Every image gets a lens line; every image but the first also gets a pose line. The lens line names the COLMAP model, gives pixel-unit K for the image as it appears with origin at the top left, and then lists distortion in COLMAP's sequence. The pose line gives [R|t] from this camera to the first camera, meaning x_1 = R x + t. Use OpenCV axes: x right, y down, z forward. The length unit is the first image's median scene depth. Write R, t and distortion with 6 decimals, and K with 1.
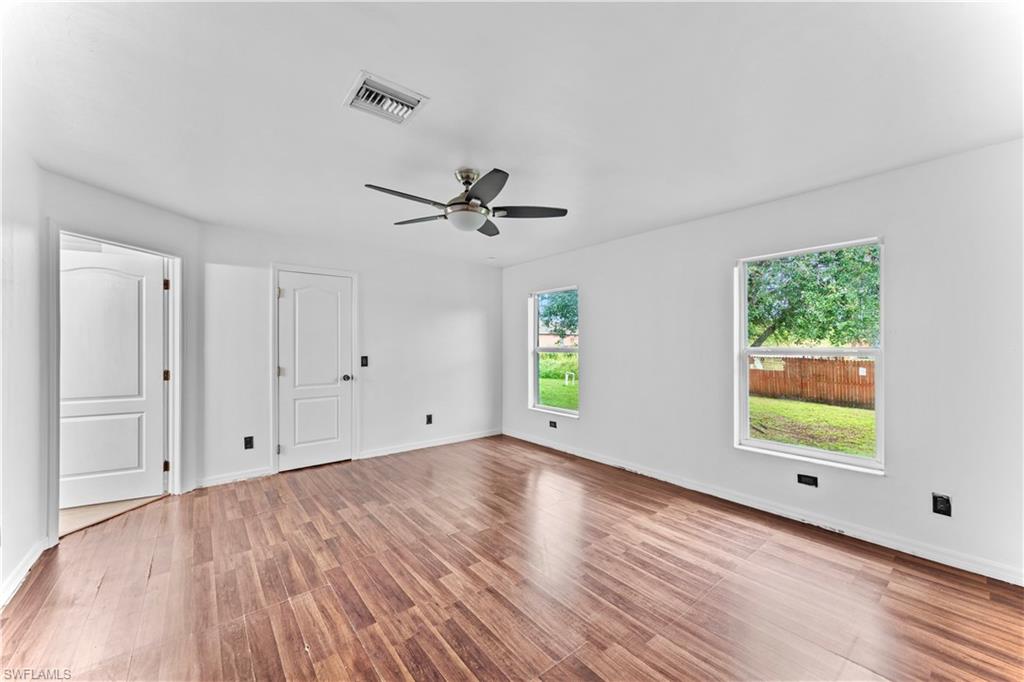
lens RADIAL K [[385.4, 0, 507.1], [0, 385.4, 342.2], [0, 0, 1]] dist [0.002914, 0.000740]
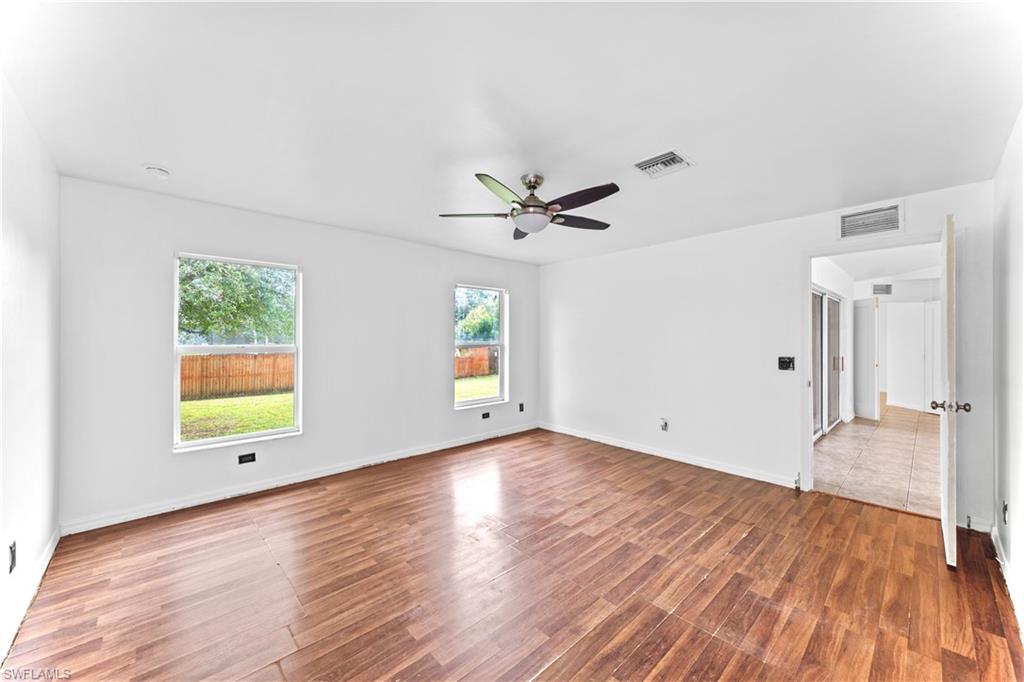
lens RADIAL K [[385.4, 0, 505.5], [0, 385.4, 342.0], [0, 0, 1]] dist [0.002914, 0.000740]
pose [[-0.056925, -0.005398, 0.998364, -1.361098], [-0.001946, 0.999984, 0.005295, 0.003478], [-0.998377, -0.001641, -0.056935, 1.343980]]
